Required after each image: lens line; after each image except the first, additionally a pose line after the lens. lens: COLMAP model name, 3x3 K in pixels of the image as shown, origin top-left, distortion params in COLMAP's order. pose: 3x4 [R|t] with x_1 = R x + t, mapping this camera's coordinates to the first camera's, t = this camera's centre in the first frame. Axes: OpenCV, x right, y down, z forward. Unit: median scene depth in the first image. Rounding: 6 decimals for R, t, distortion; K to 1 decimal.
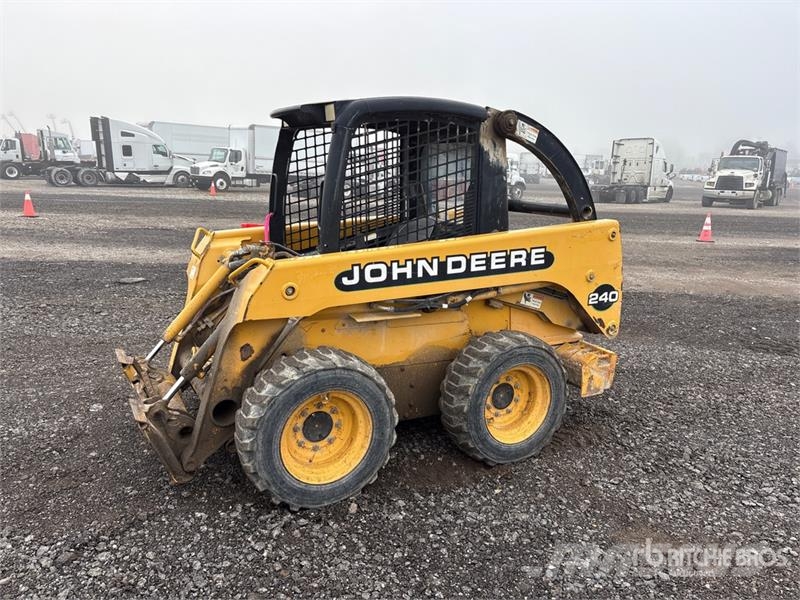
lens RADIAL K [[604.2, 0, 397.9], [0, 604.2, 306.5], [0, 0, 1]] dist [0.047241, -0.047564]
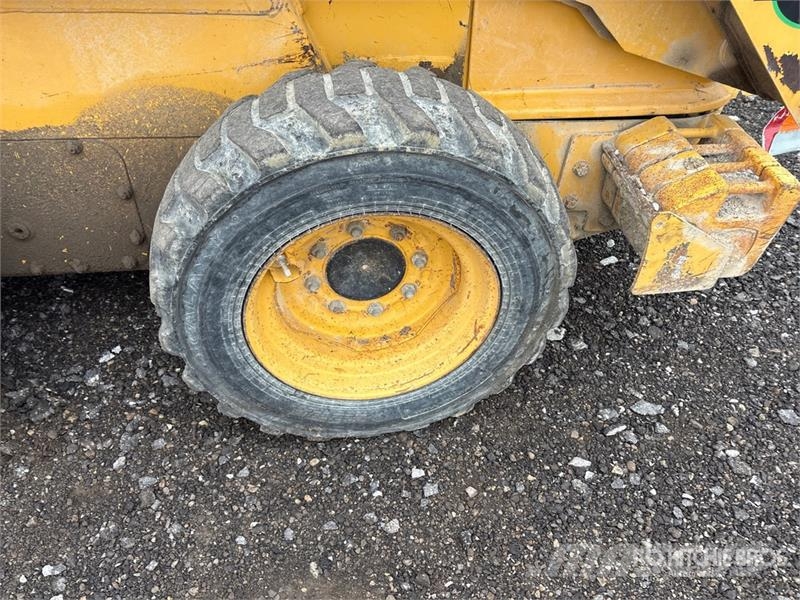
lens RADIAL K [[595.7, 0, 402.7], [0, 595.7, 296.3], [0, 0, 1]] dist [0.036763, -0.041674]
pose [[0.948252, 0.226887, -0.222129, 0.289737], [-0.084620, 0.854852, 0.511925, -0.013641], [0.306036, -0.466637, 0.829814, 0.771598]]
